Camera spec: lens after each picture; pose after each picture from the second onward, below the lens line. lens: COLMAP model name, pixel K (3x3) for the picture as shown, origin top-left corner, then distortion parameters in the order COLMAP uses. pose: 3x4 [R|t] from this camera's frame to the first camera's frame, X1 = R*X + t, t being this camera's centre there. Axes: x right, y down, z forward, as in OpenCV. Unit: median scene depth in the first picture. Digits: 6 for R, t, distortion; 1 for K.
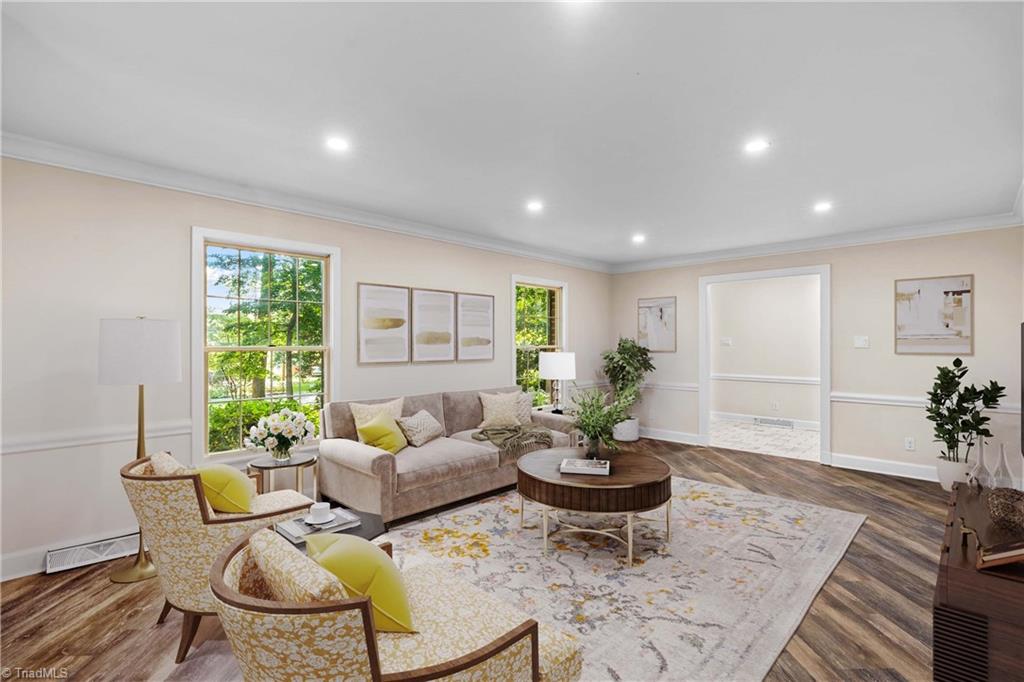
lens RADIAL K [[470.6, 0, 515.5], [0, 470.6, 345.2], [0, 0, 1]] dist [-0.000271, -0.000026]
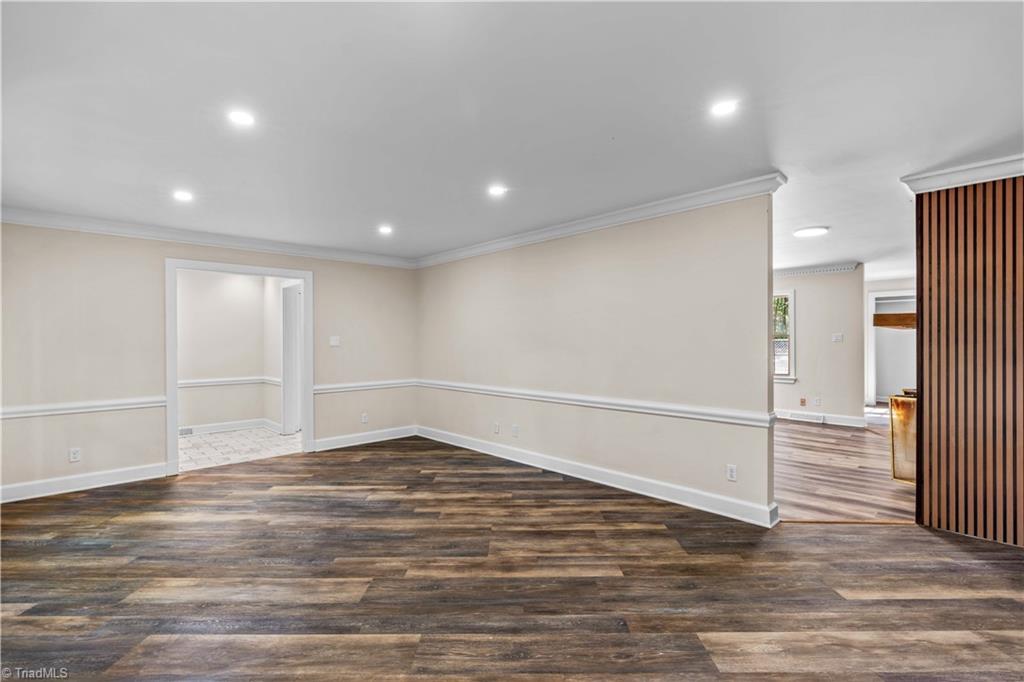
lens RADIAL K [[464.5, 0, 512.0], [0, 464.5, 341.0], [0, 0, 1]] dist [-0.003351, -0.000069]
pose [[0.042600, -0.003087, 0.999087, -0.411416], [0.010550, 0.999941, 0.002640, -0.005493], [-0.999036, 0.010428, 0.042630, 0.473468]]
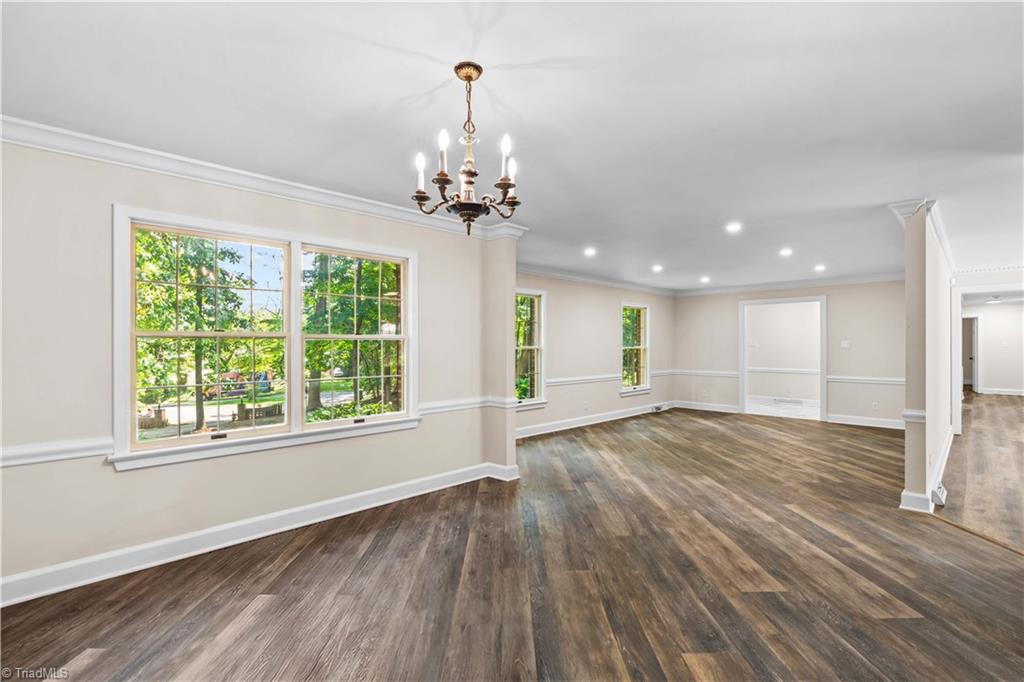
lens RADIAL K [[470.6, 0, 515.5], [0, 470.6, 345.2], [0, 0, 1]] dist [-0.000271, -0.000026]
pose [[0.999926, 0.000110, -0.012193, -0.360340], [-0.000146, 0.999996, -0.002938, 0.000623], [0.012192, 0.002939, 0.999921, -0.599618]]
